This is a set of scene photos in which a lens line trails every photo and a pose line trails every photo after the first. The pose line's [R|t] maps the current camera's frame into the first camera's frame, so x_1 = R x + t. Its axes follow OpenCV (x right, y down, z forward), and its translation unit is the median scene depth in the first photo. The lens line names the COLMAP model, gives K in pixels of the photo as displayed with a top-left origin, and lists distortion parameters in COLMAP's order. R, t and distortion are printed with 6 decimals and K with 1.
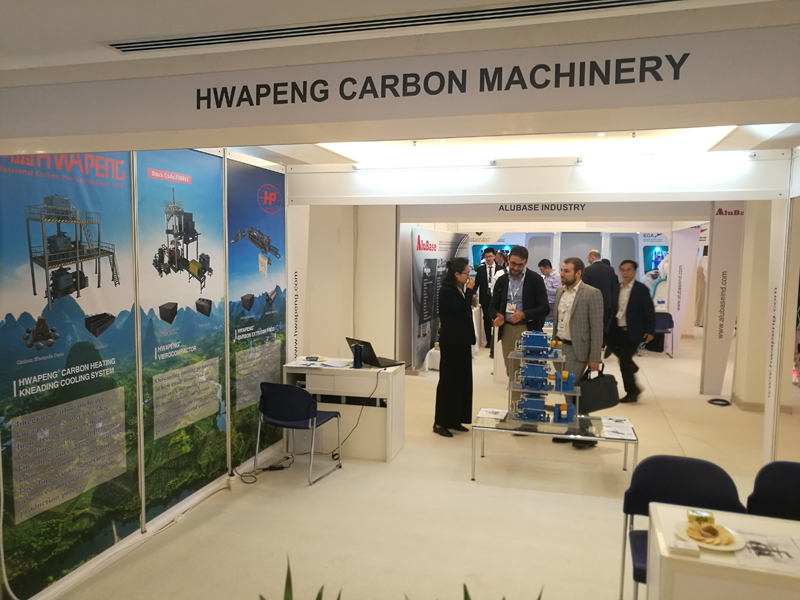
lens RADIAL K [[631.7, 0, 399.2], [0, 631.7, 303.0], [0, 0, 1]] dist [0.001052, 0.006299]
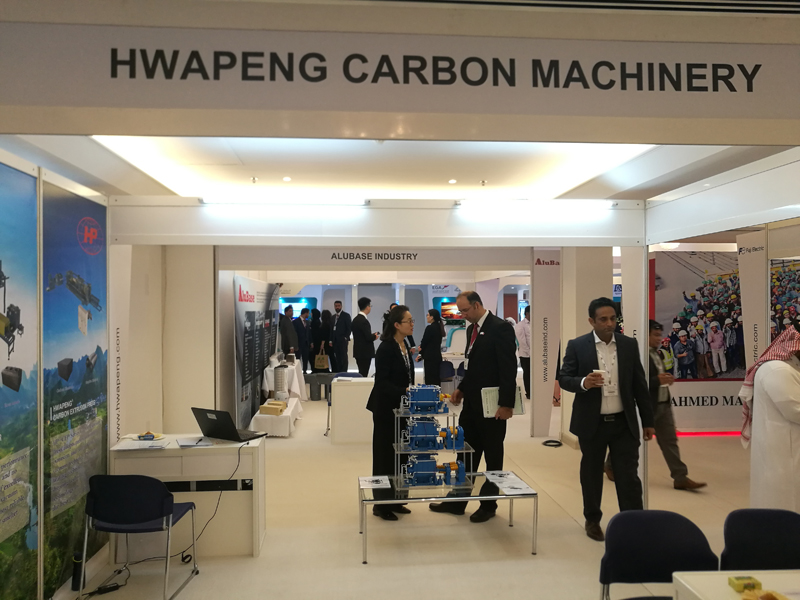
lens RADIAL K [[631.7, 0, 399.2], [0, 631.7, 303.0], [0, 0, 1]] dist [0.001052, 0.006299]
pose [[0.933216, -0.013217, 0.359074, -0.150689], [0.044323, 0.995926, -0.078535, -0.003281], [-0.356573, 0.089205, 0.929999, 0.160275]]
